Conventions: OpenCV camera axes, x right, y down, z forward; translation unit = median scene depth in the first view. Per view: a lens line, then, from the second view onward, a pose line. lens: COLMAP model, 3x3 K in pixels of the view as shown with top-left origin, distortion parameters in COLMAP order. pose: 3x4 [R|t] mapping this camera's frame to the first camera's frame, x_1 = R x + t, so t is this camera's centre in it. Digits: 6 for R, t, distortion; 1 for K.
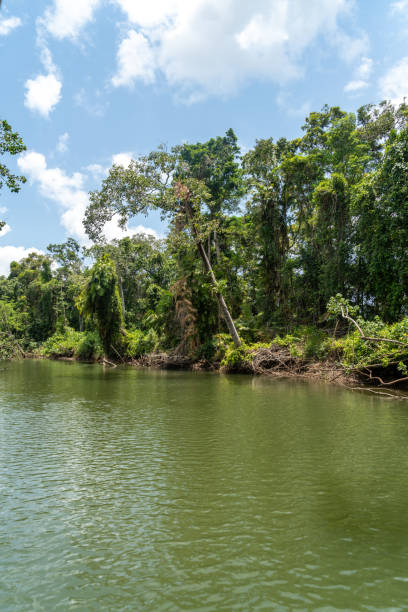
lens RADIAL K [[484.1, 0, 204.0], [0, 484.1, 306.0], [0, 0, 1]] dist [0.004409, 0.000178]
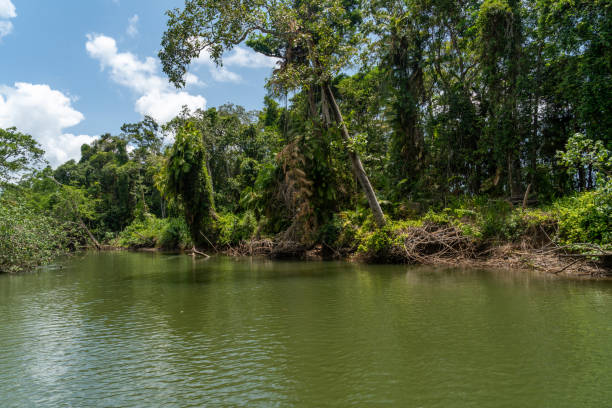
lens RADIAL K [[445.6, 0, 306.0], [0, 445.6, 204.0], [0, 0, 1]] dist [0.000767, 0.000672]
pose [[0.997616, -0.032328, 0.060963, -0.056676], [0.030984, 0.999258, 0.022862, 0.021477], [-0.061657, -0.020919, 0.997878, 0.228168]]
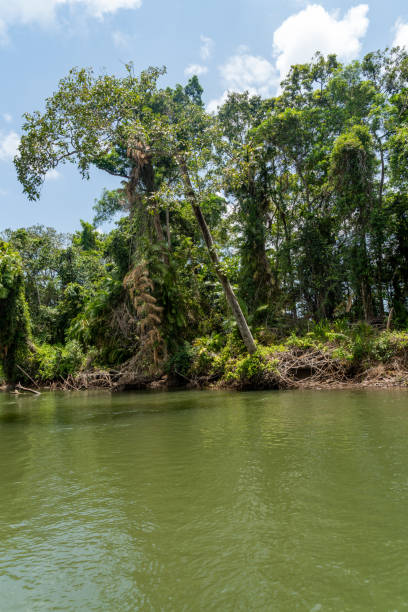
lens RADIAL K [[445.6, 0, 204.0], [0, 445.6, 306.0], [0, 0, 1]] dist [0.000767, 0.000672]
pose [[0.947237, -0.030083, 0.319119, -0.139025], [0.041510, 0.998715, -0.029065, 0.022016], [-0.317834, 0.040778, 0.947269, 0.268995]]
